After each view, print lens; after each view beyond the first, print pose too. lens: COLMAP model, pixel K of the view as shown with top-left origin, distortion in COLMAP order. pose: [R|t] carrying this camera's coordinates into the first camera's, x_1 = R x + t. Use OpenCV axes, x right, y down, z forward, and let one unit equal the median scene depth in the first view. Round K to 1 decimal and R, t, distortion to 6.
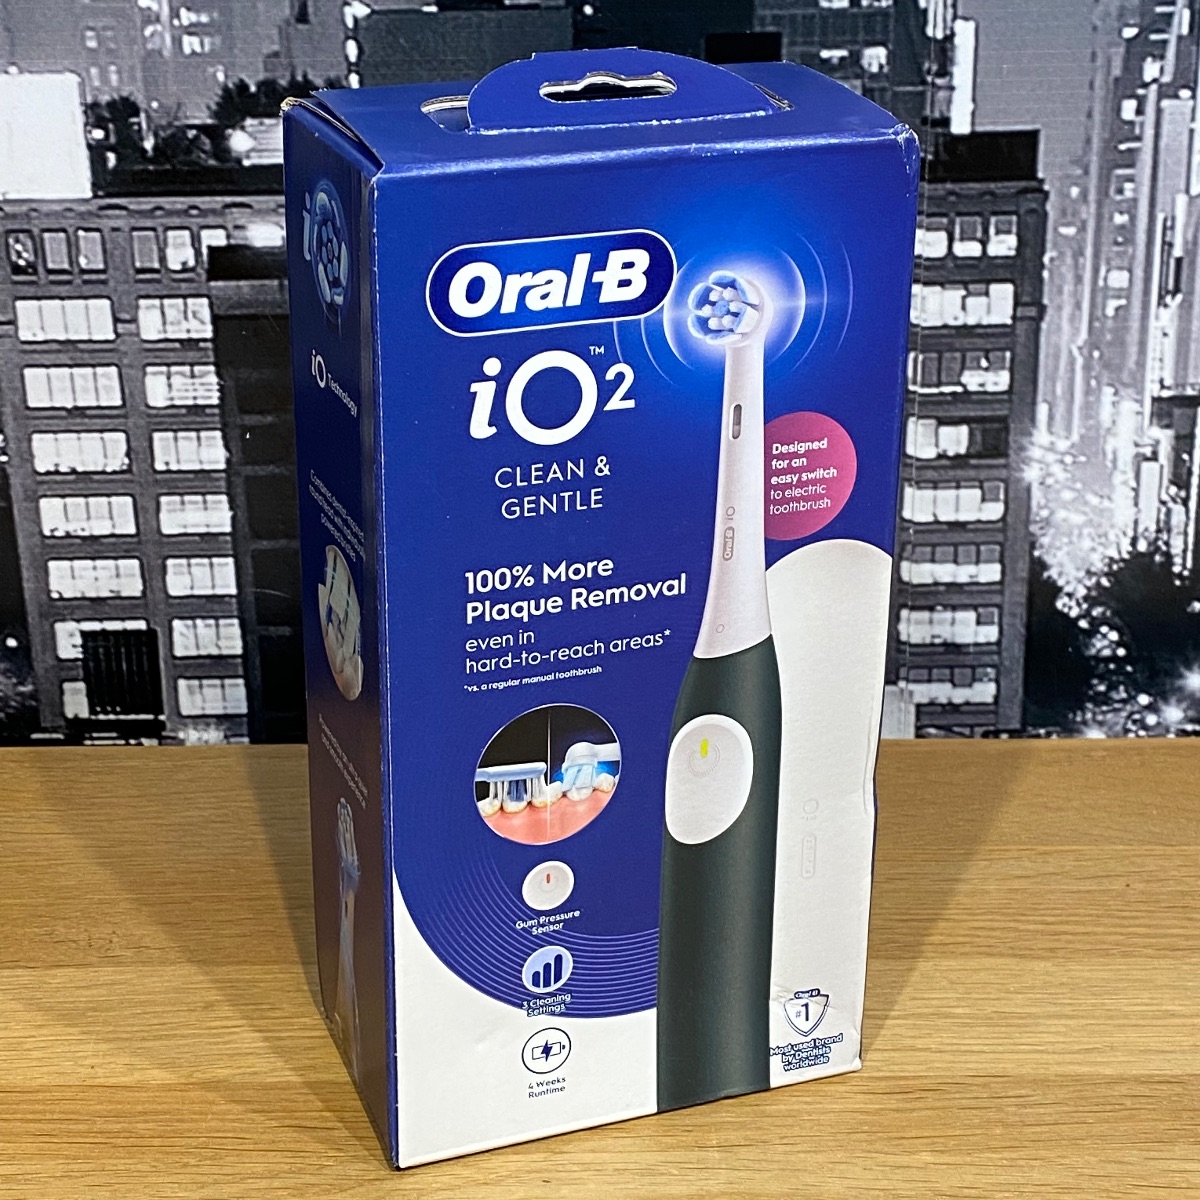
lens RADIAL K [[2441.5, 0, 591.2], [0, 2441.5, 595.2], [0, 0, 1]] dist [0.136431, 0.000000]
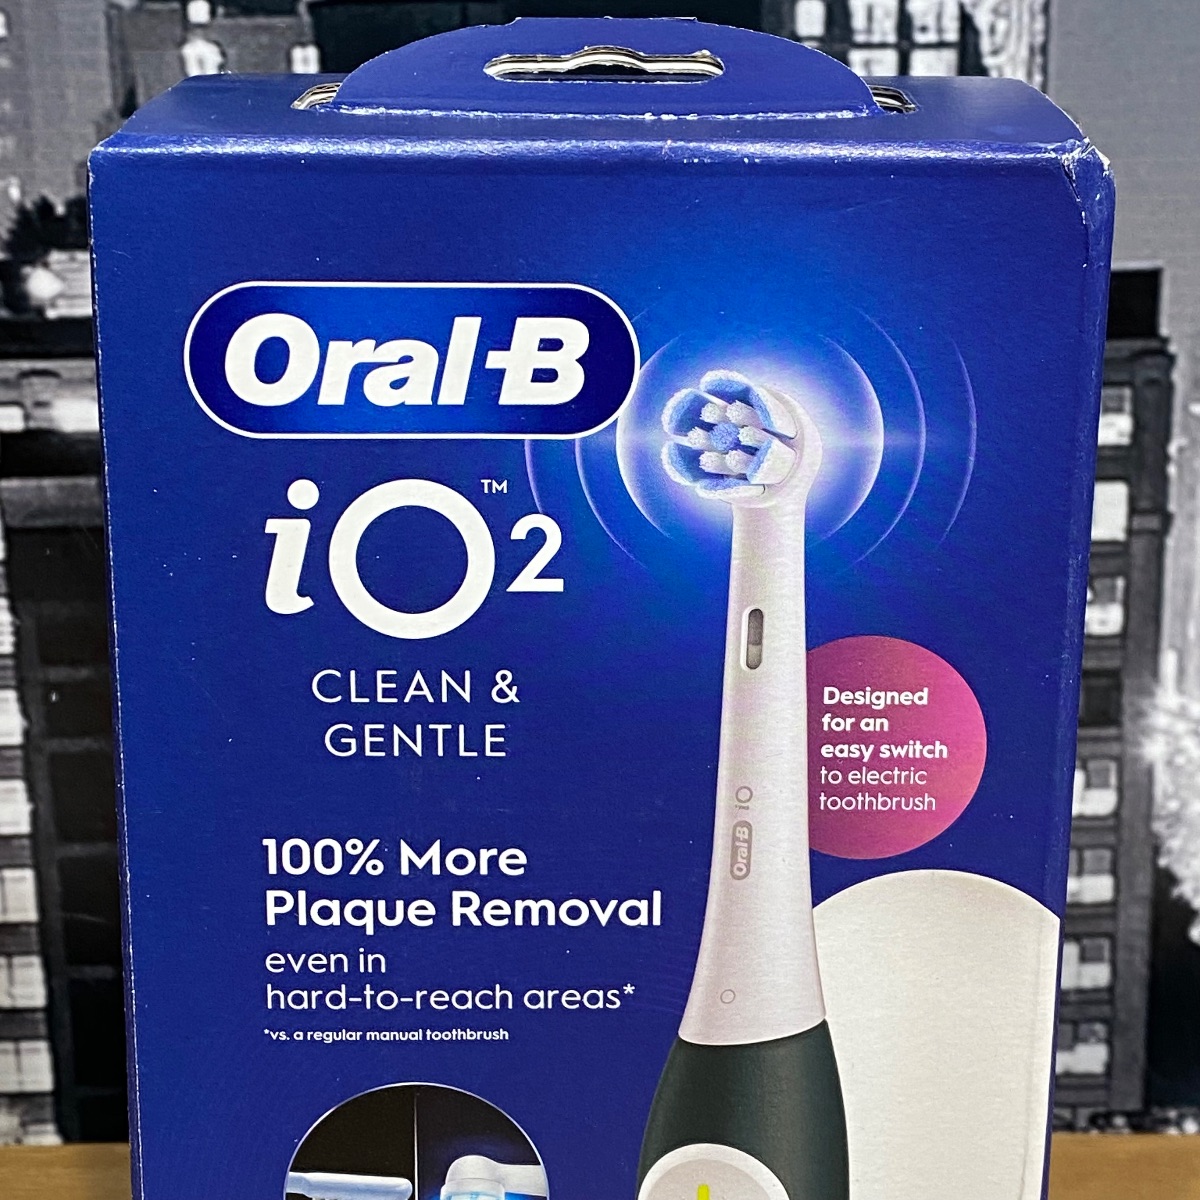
lens RADIAL K [[2434.1, 0, 579.3], [0, 2434.1, 597.8], [0, 0, 1]] dist [0.130511, 0.000000]
pose [[0.999972, -0.000574, 0.007479, 0.007155], [0.001437, 0.993248, -0.115998, -0.011142], [-0.007362, 0.116006, 0.993221, 0.294415]]
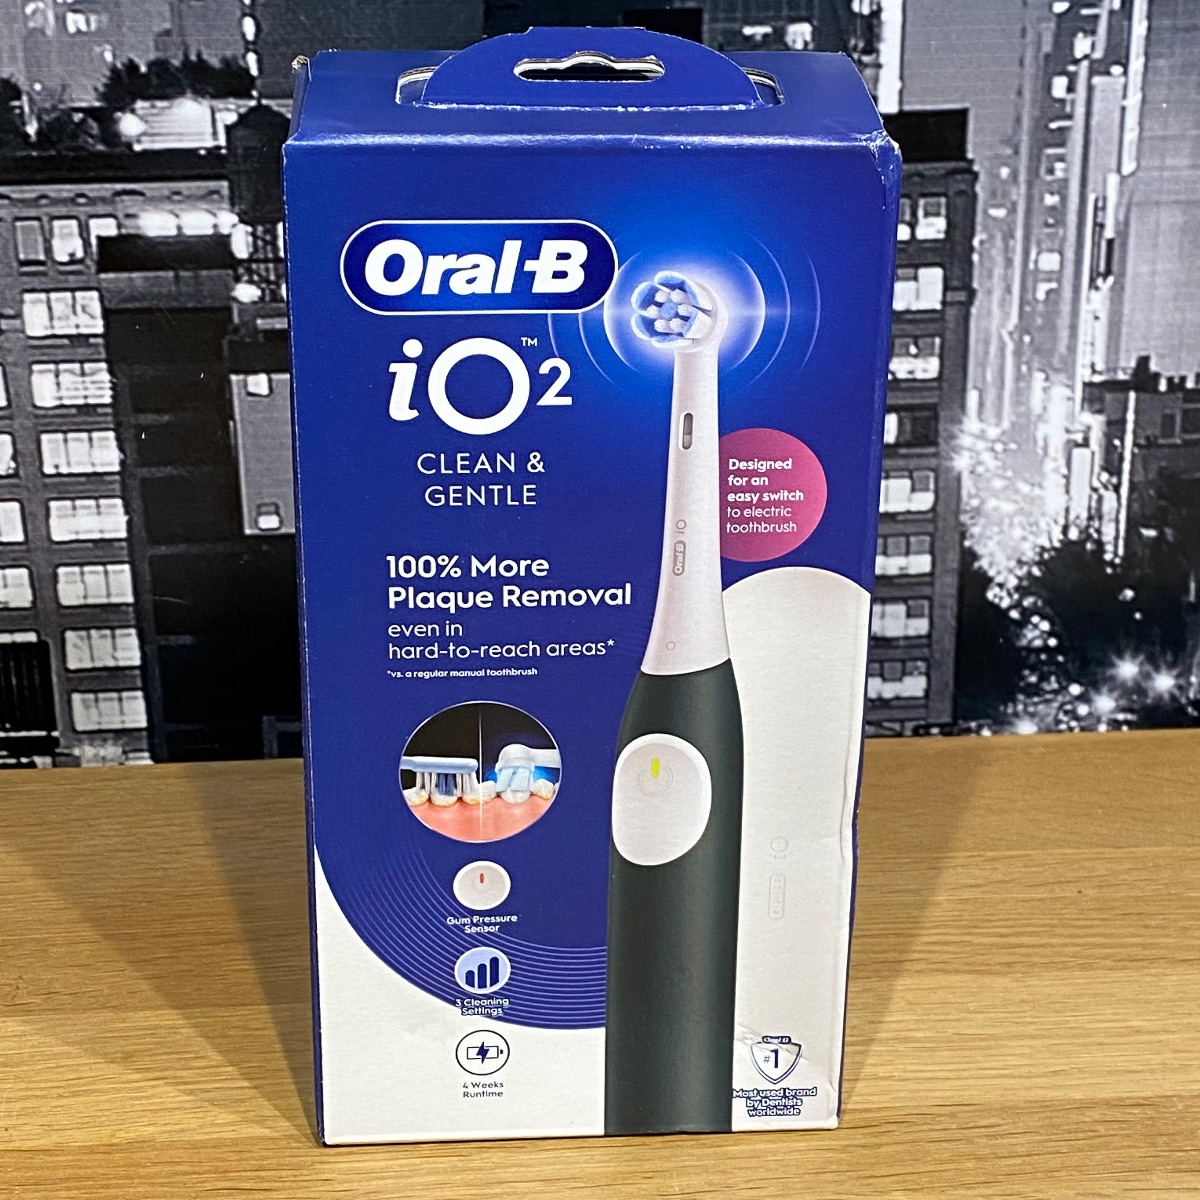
lens RADIAL K [[2441.5, 0, 615.4], [0, 2441.5, 590.1], [0, 0, 1]] dist [0.136431, 0.000000]
pose [[0.997380, -0.020813, 0.069288, -0.026018], [0.019543, 0.999629, 0.018958, -0.020464], [-0.069657, -0.017554, 0.997417, 0.042919]]
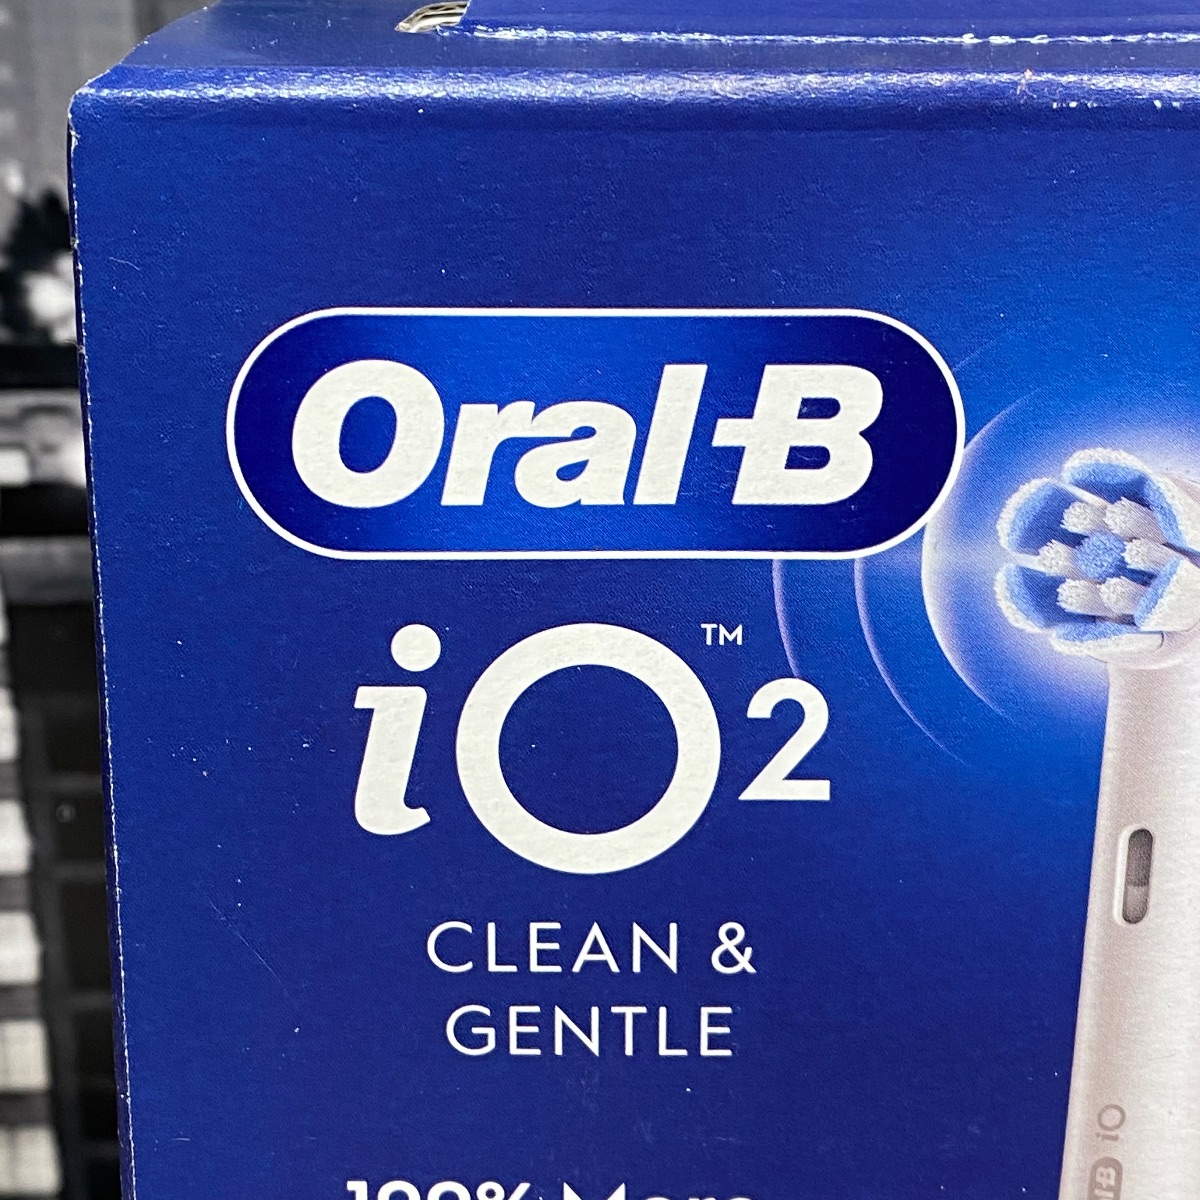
lens RADIAL K [[2434.1, 0, 587.7], [0, 2434.1, 594.7], [0, 0, 1]] dist [0.130511, 0.000000]
pose [[0.999973, -0.000352, -0.007356, -0.014613], [-0.000523, 0.992947, -0.118556, -0.048395], [0.007346, 0.118557, 0.992920, 0.435081]]
